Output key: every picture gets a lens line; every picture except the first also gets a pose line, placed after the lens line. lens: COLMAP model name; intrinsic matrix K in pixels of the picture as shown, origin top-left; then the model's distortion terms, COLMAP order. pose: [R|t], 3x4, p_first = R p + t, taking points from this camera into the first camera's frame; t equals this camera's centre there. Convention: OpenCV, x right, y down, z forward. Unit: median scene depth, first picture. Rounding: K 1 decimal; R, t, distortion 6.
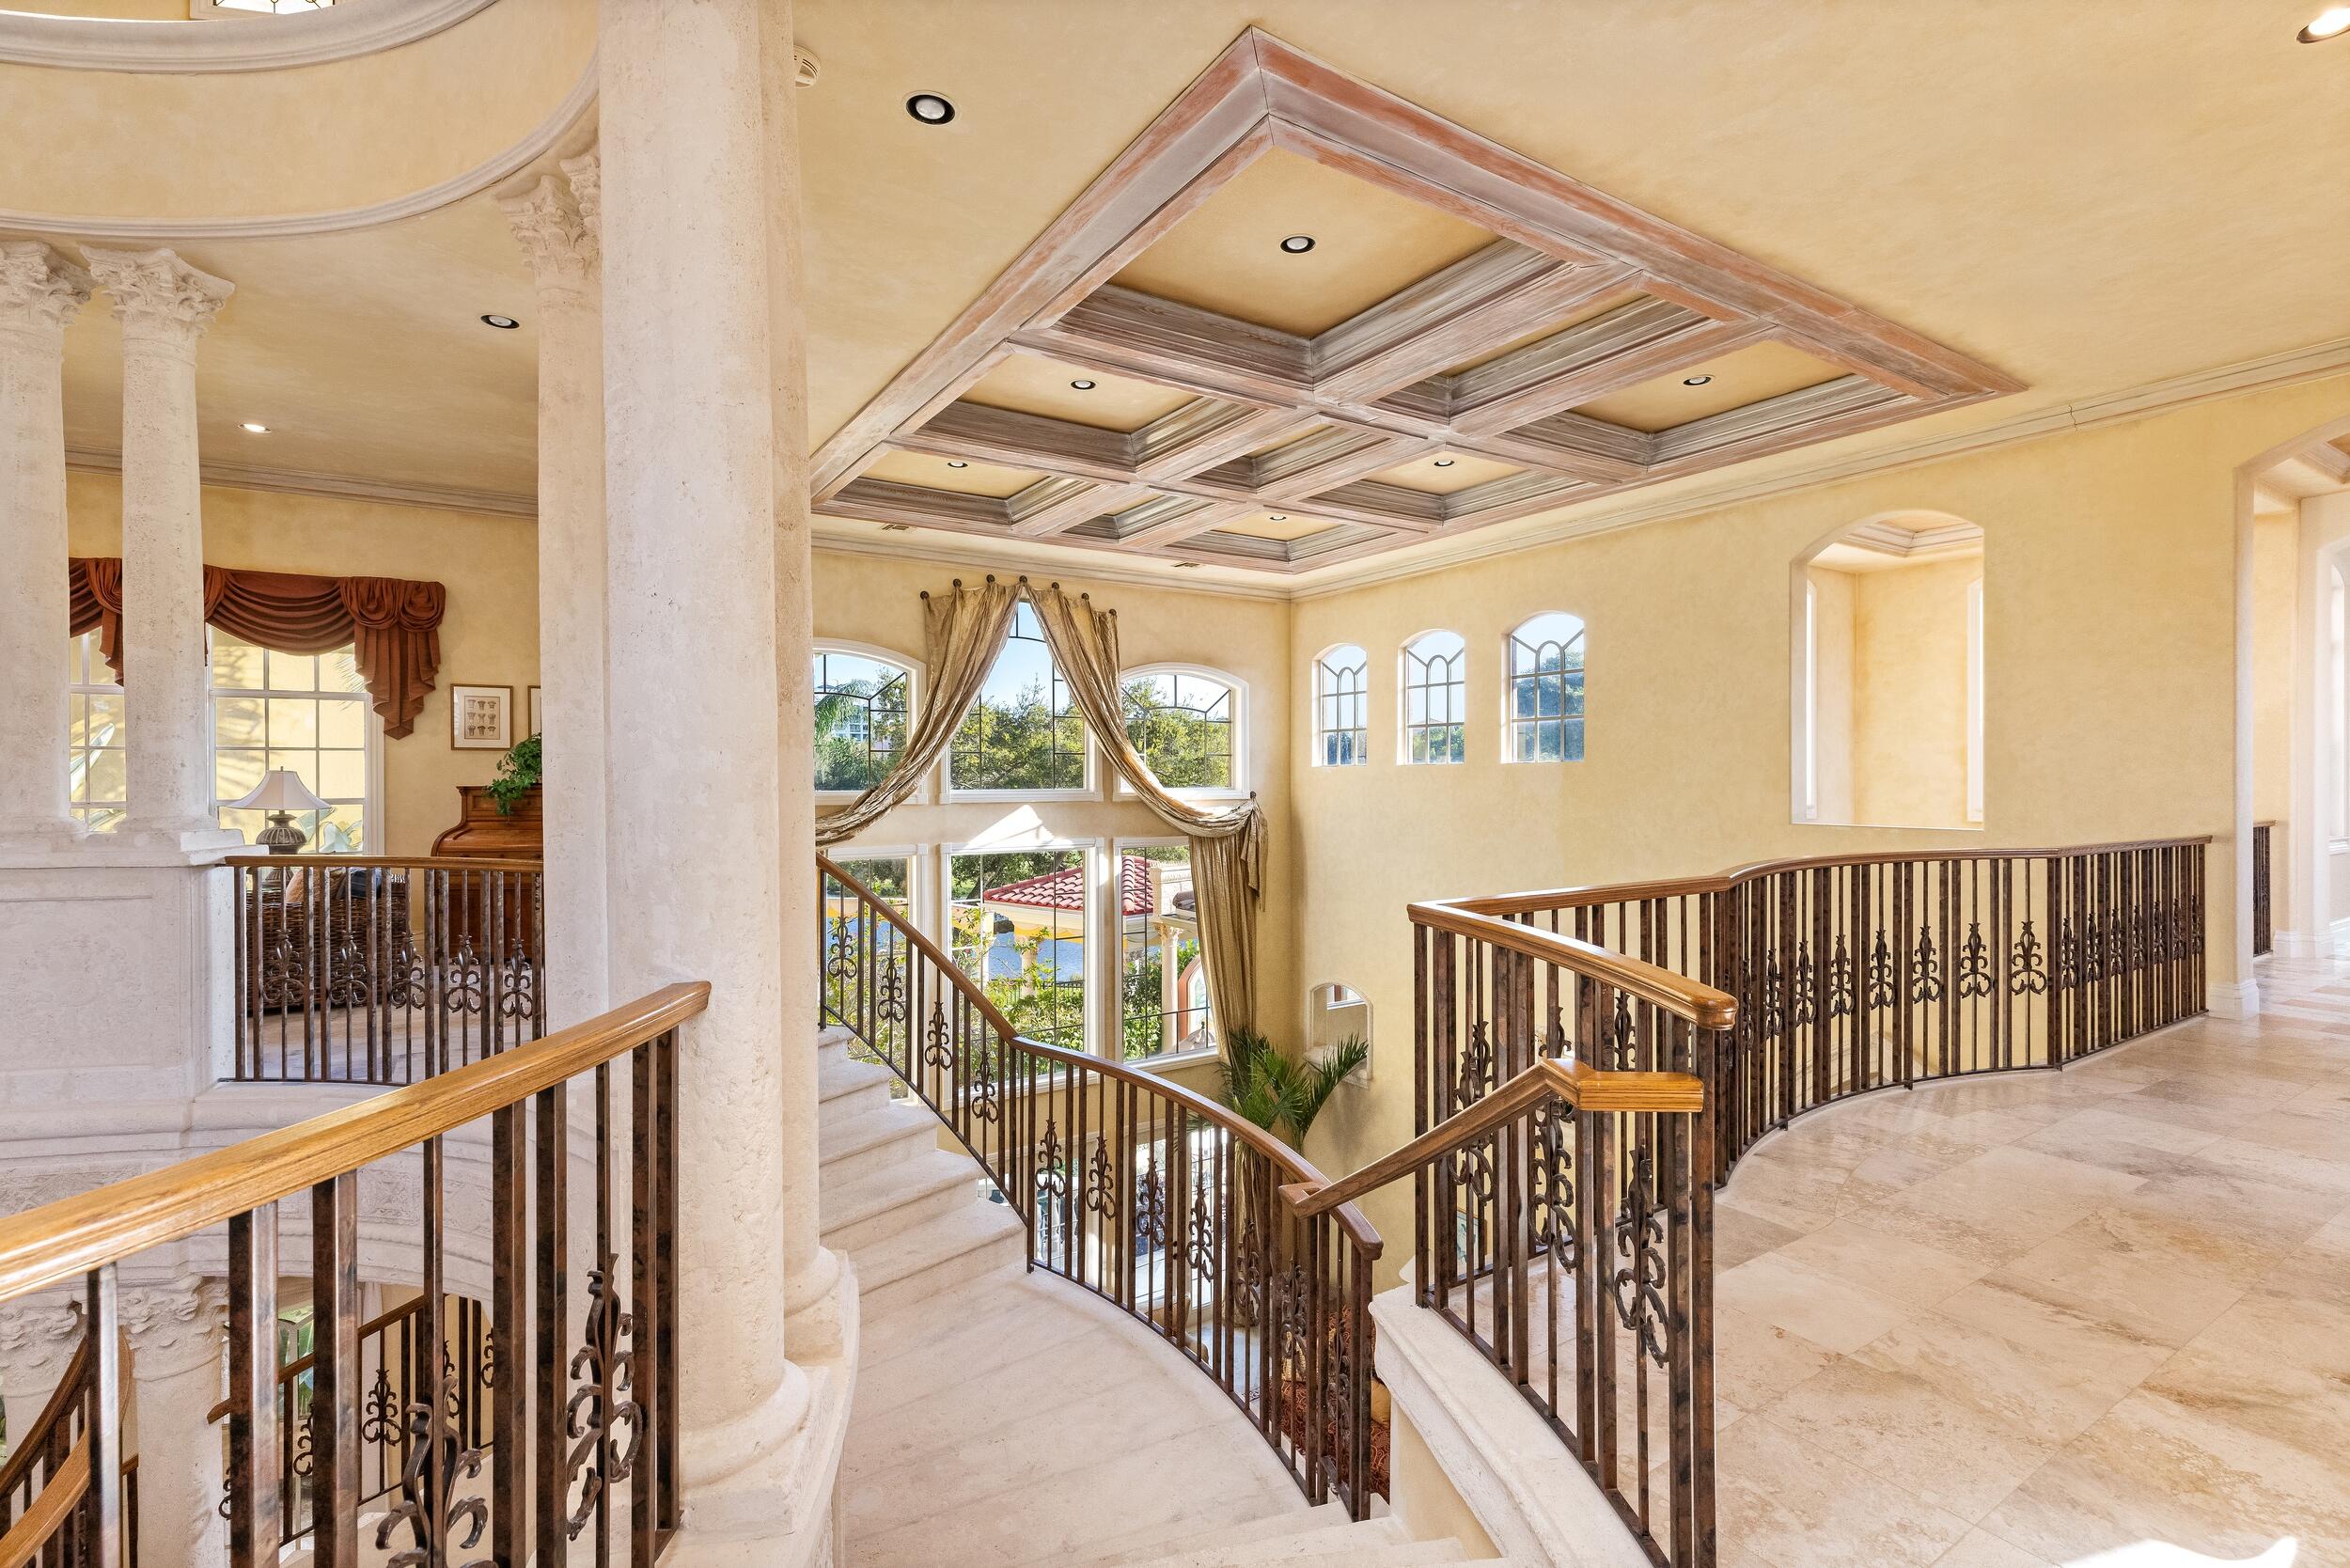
lens RADIAL K [[1075.8, 0, 1179.2], [0, 1075.8, 780.3], [0, 0, 1]] dist [0.003761, 0.000747]
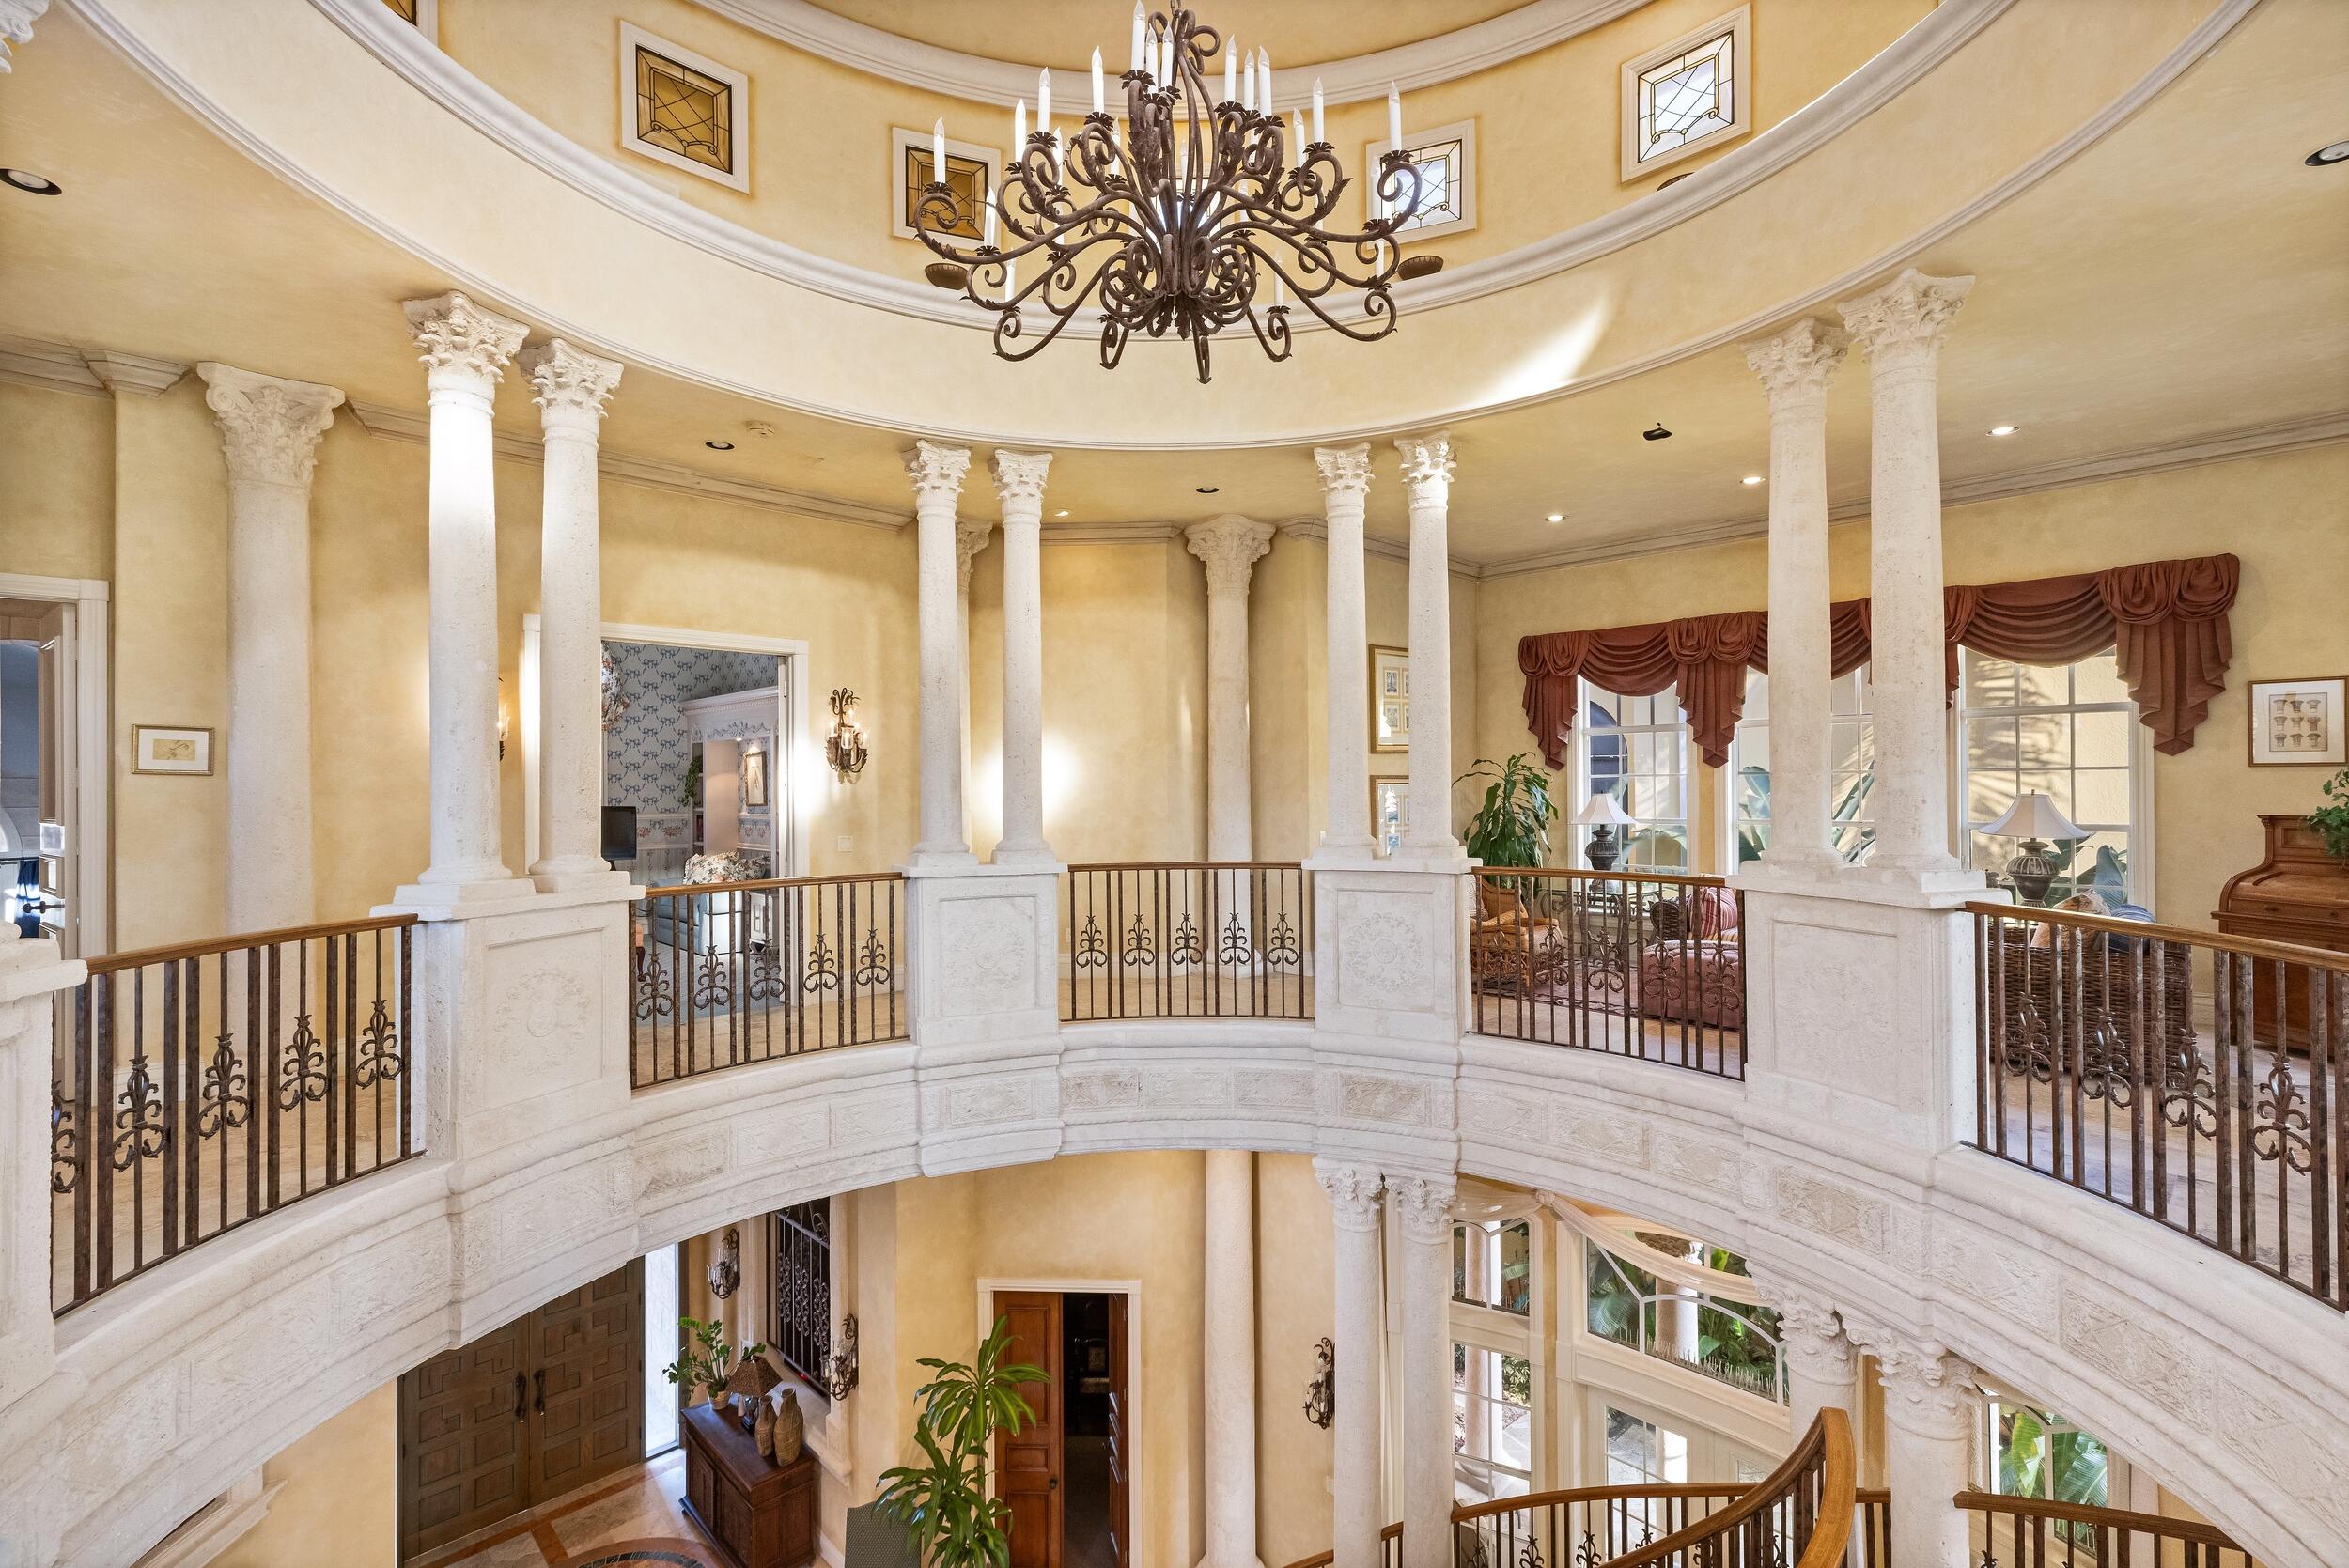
lens RADIAL K [[1075.2, 0, 1168.6], [0, 1075.2, 781.2], [0, 0, 1]] dist [0.003761, 0.000747]
pose [[0.193403, -0.002301, -0.981117, -0.101675], [0.001433, 0.999997, -0.002062, -0.027595], [0.981118, -0.001007, 0.193405, 0.139817]]
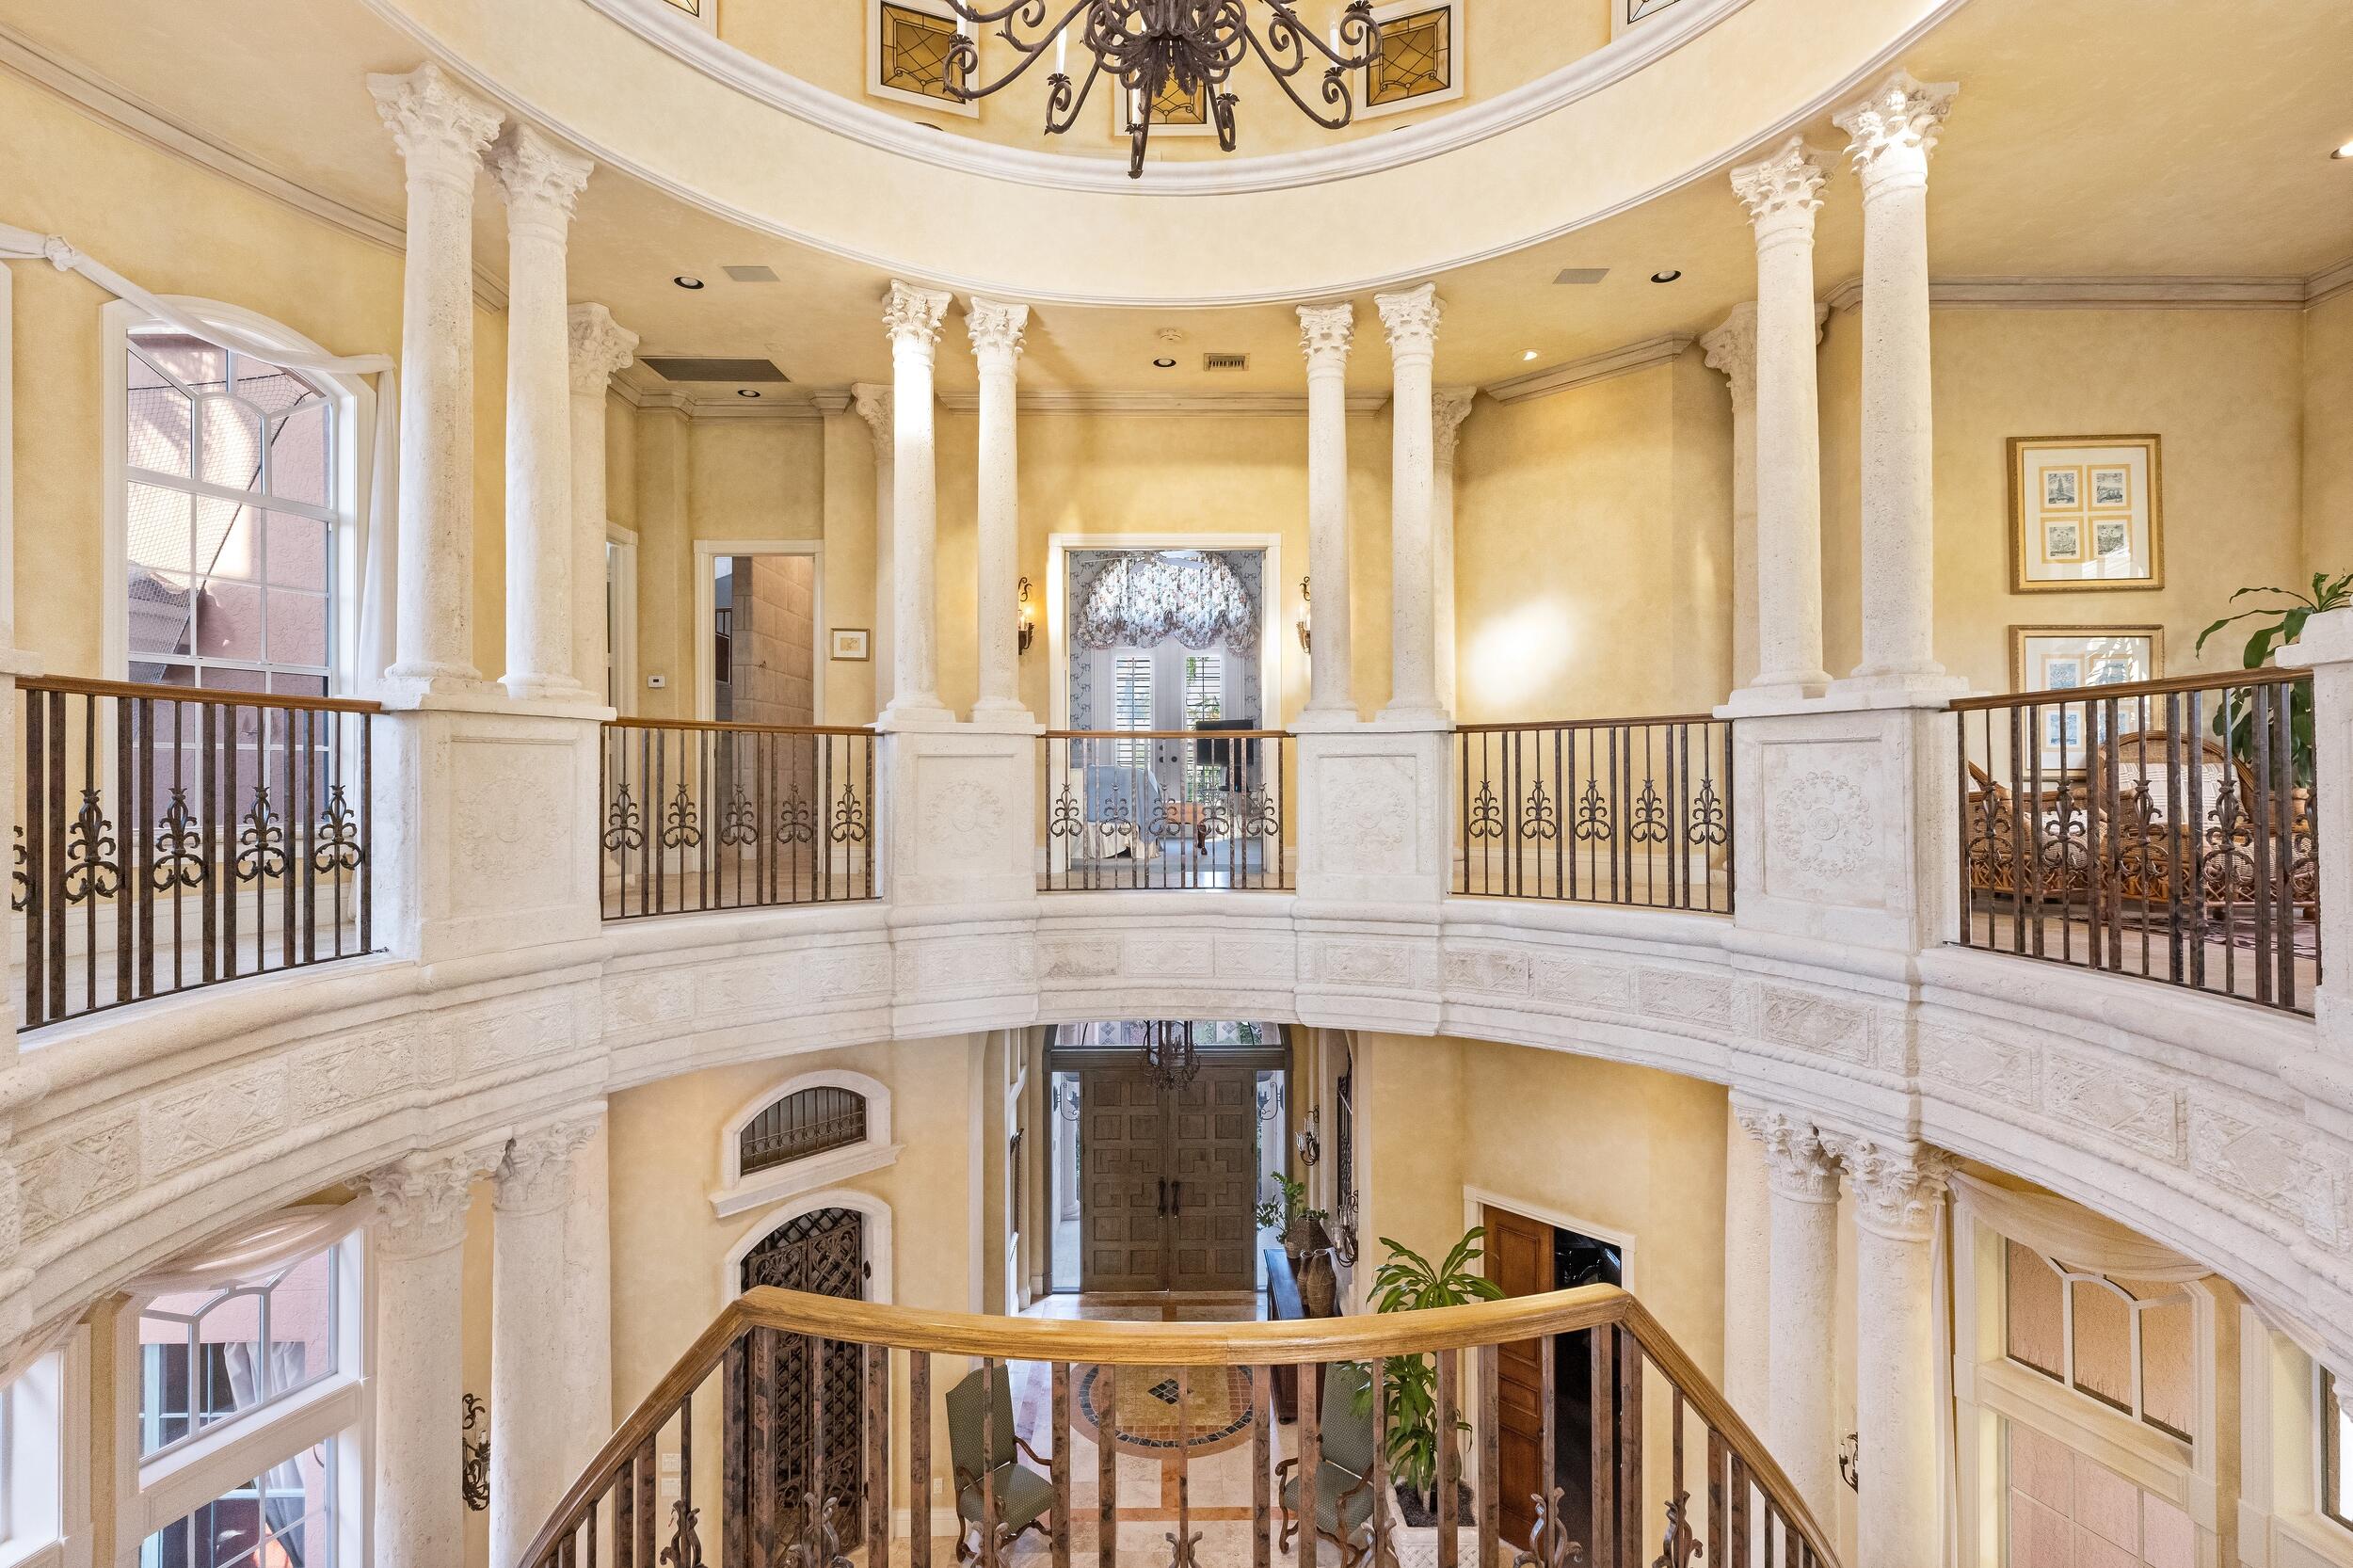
lens RADIAL K [[1077.1, 0, 1117.3], [0, 1077.1, 759.2], [0, 0, 1]] dist [0.003761, 0.000747]
pose [[-0.536594, 0.003497, -0.843833, -0.177317], [-0.000185, 0.999991, 0.004262, 0.102201], [0.843840, 0.002443, -0.536589, 0.590356]]
